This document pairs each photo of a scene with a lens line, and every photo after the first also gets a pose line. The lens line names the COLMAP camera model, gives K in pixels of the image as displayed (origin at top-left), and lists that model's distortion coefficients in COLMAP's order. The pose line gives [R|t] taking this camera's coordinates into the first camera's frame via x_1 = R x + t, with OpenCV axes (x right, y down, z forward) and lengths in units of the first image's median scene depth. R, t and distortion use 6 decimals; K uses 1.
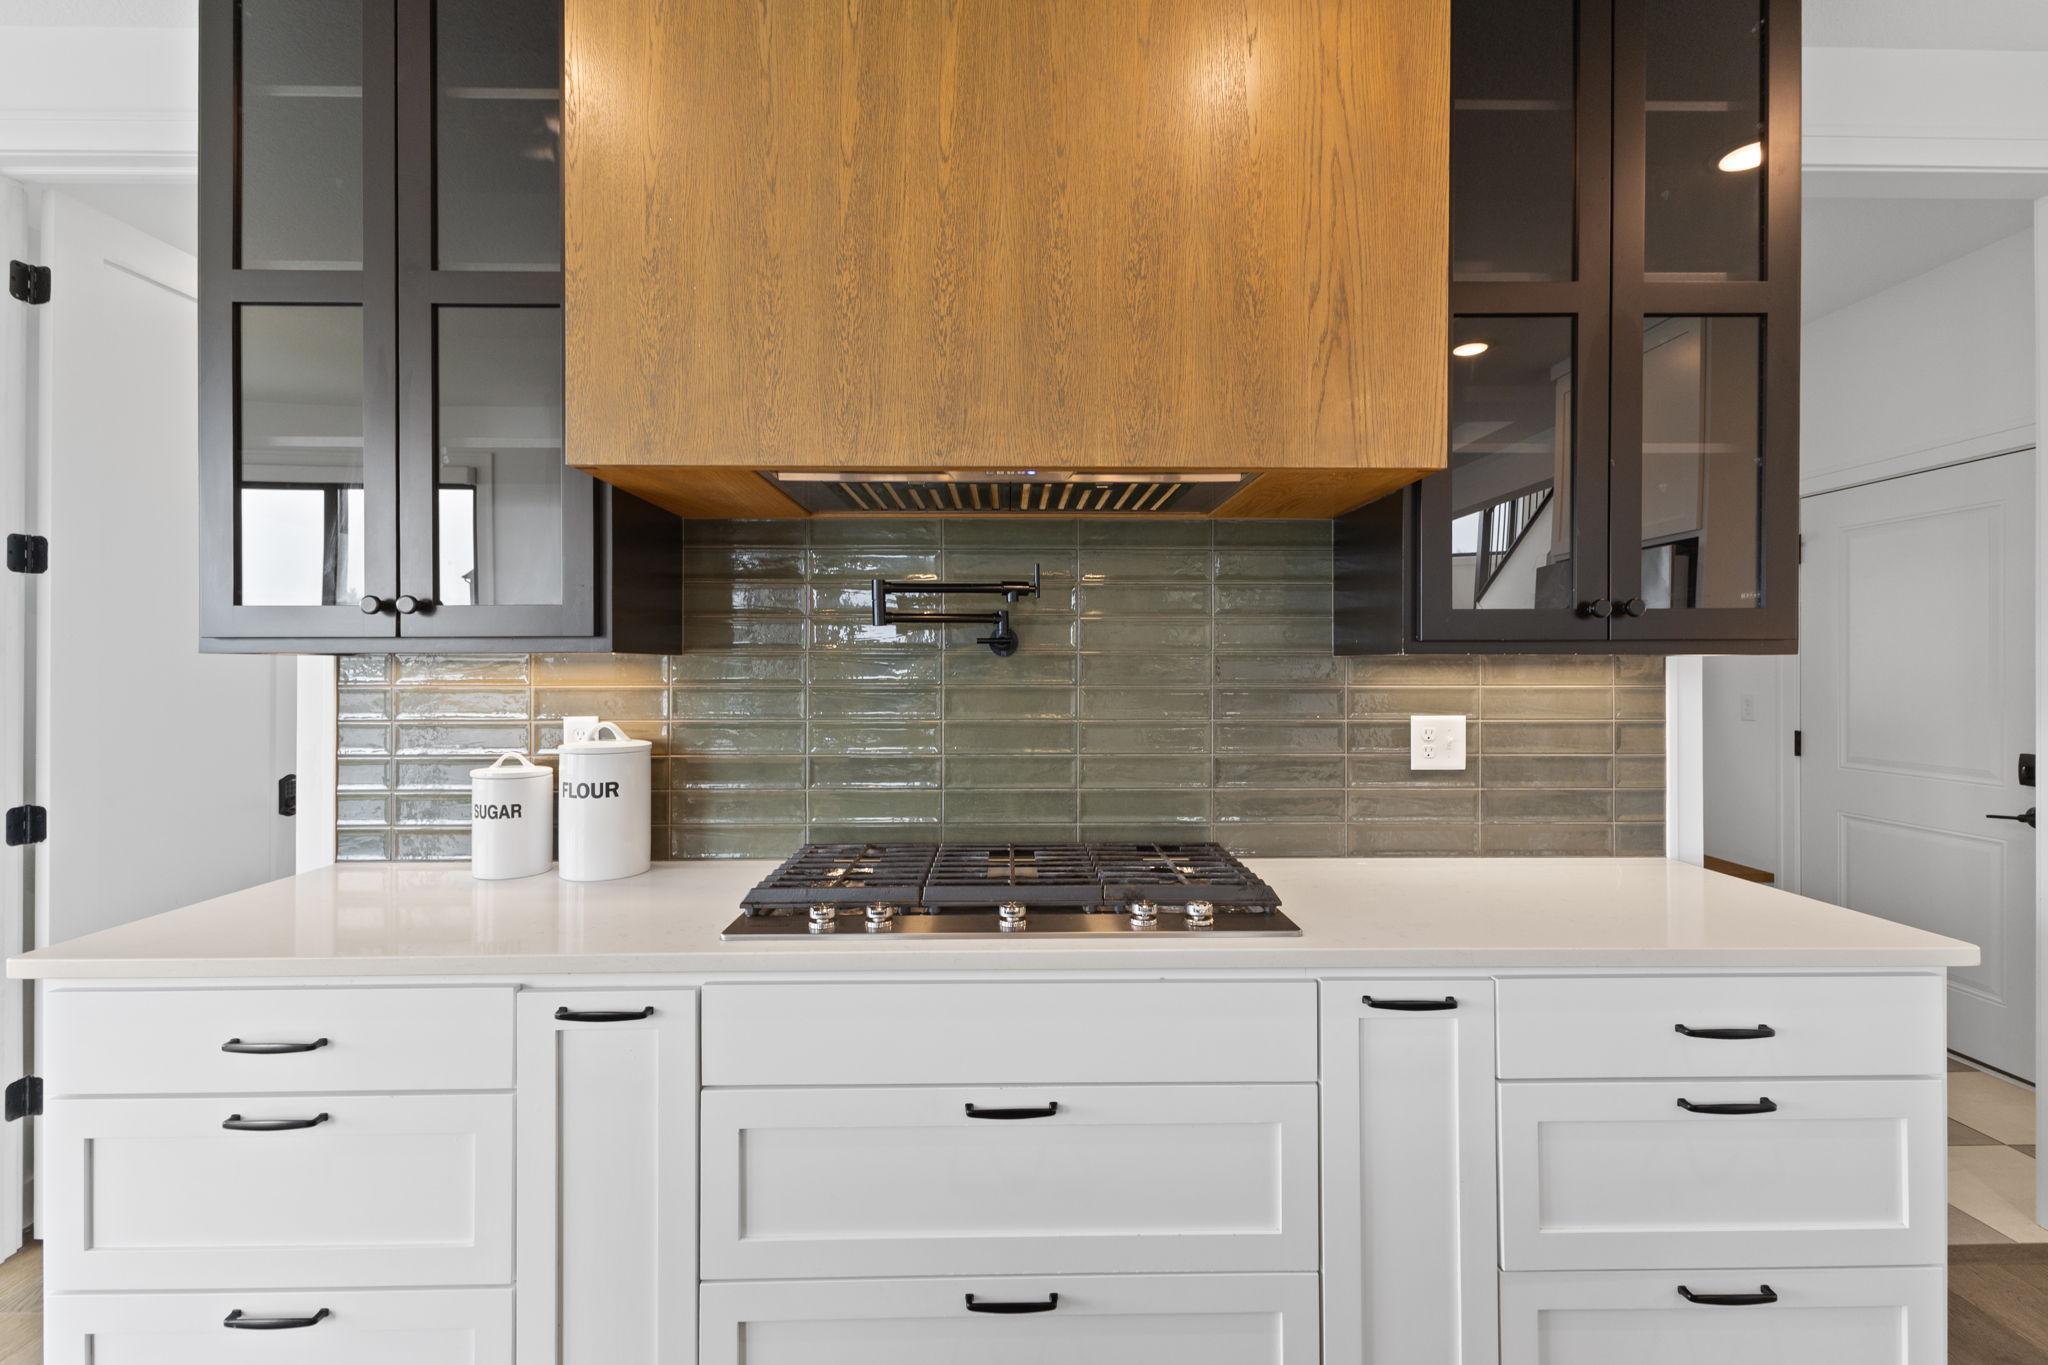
lens RADIAL K [[882.3, 0, 1025.0], [0, 882.3, 660.7], [0, 0, 1]] dist [0.008961, -0.002622]
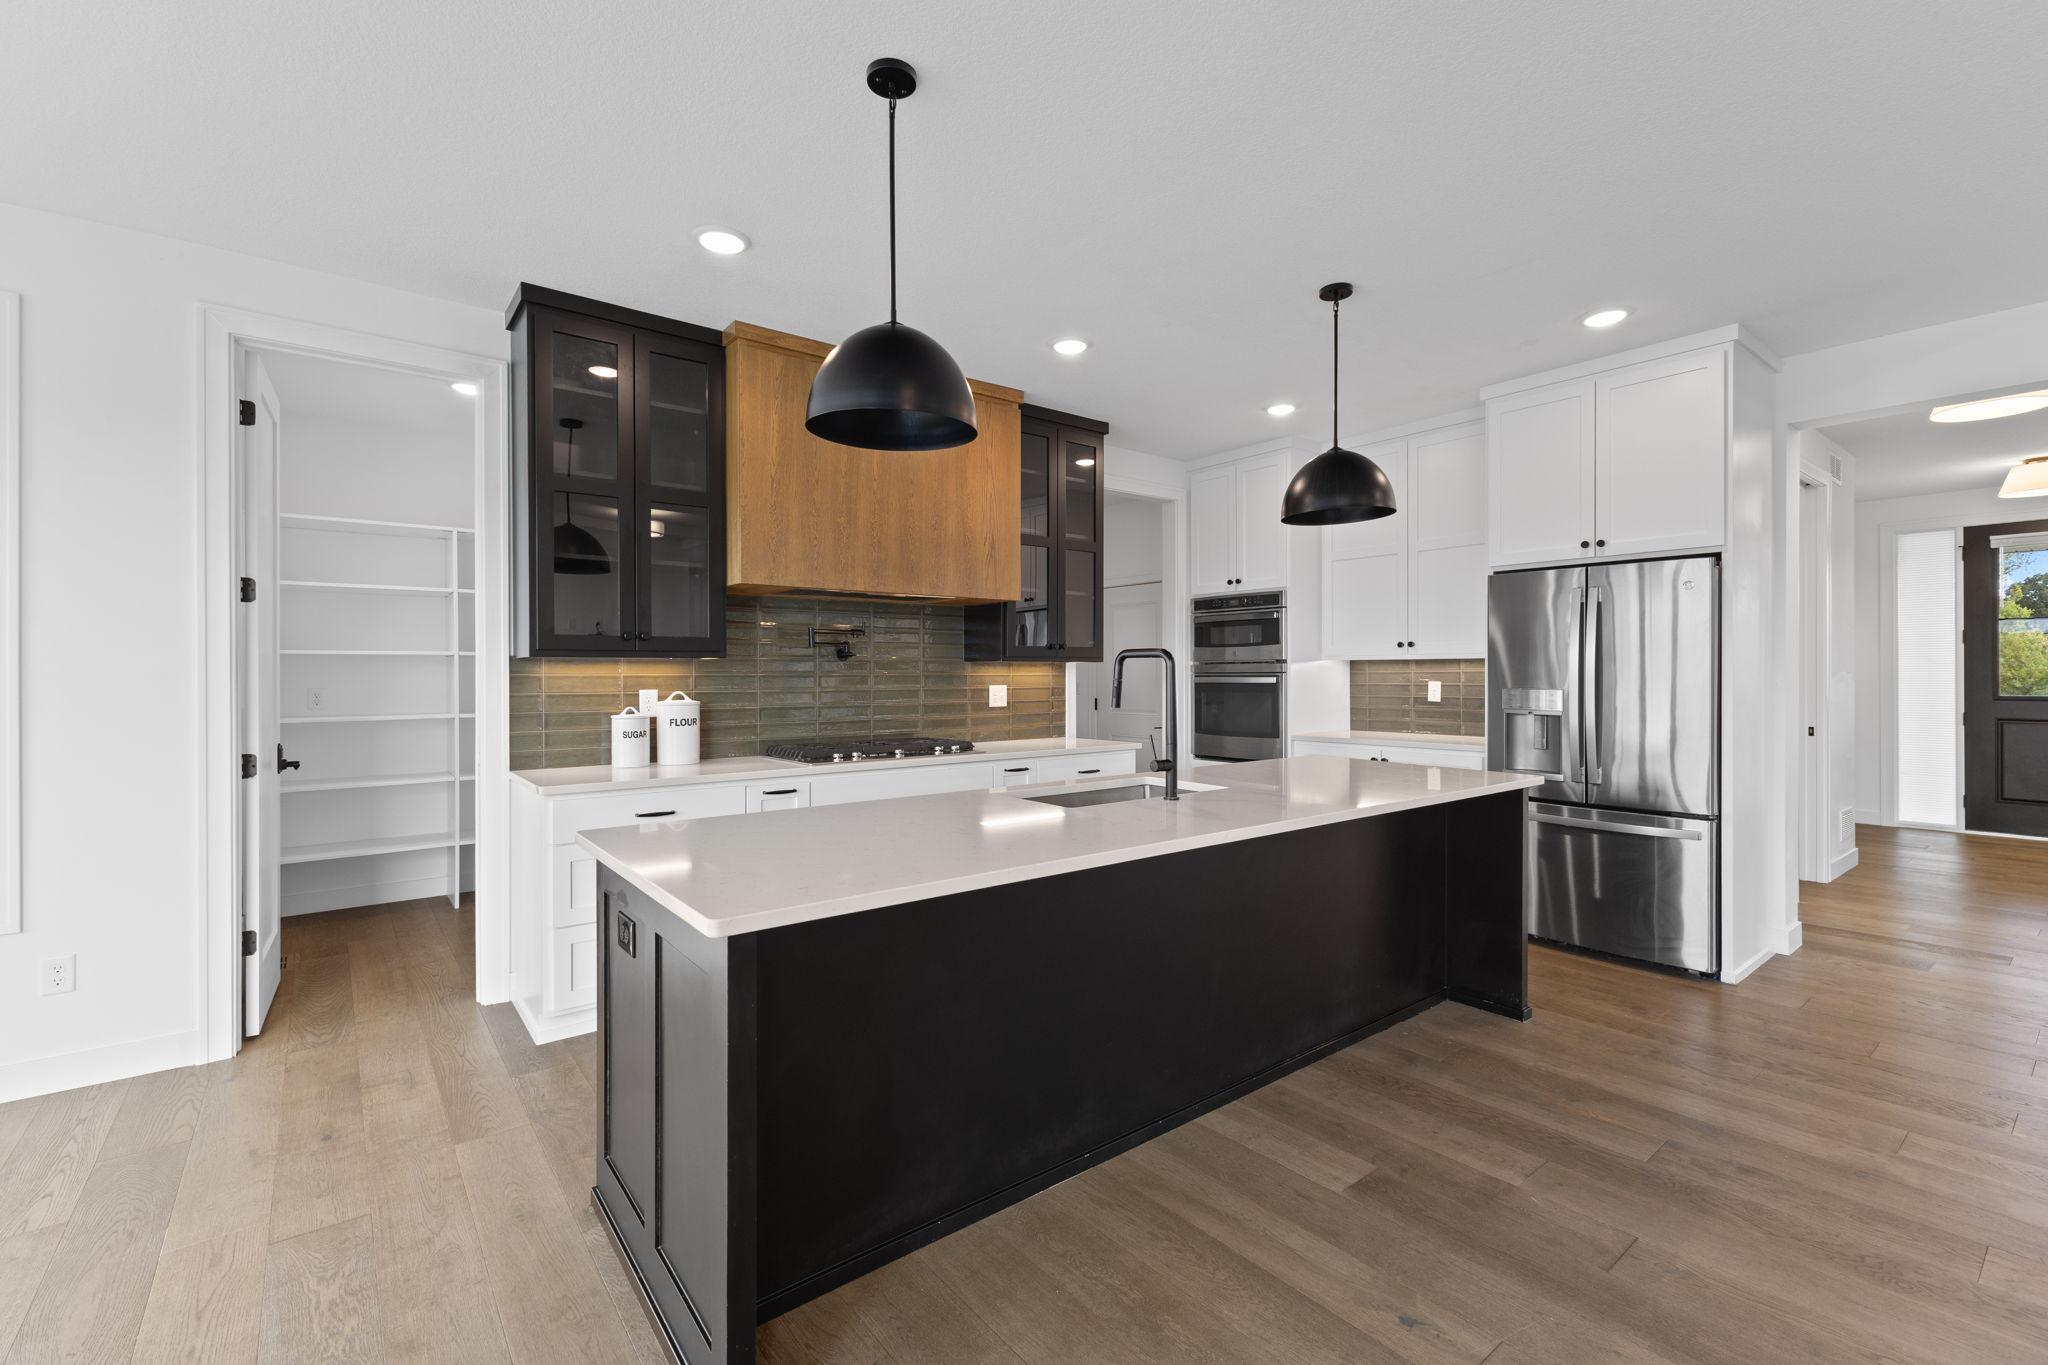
lens RADIAL K [[882.3, 0, 1021.6], [0, 882.3, 670.4], [0, 0, 1]] dist [0.008961, -0.002622]
pose [[0.798332, 0.000378, 0.602217, -1.082096], [-0.000086, 1.000000, -0.000514, 0.021202], [-0.602217, 0.000359, 0.798332, -1.149530]]
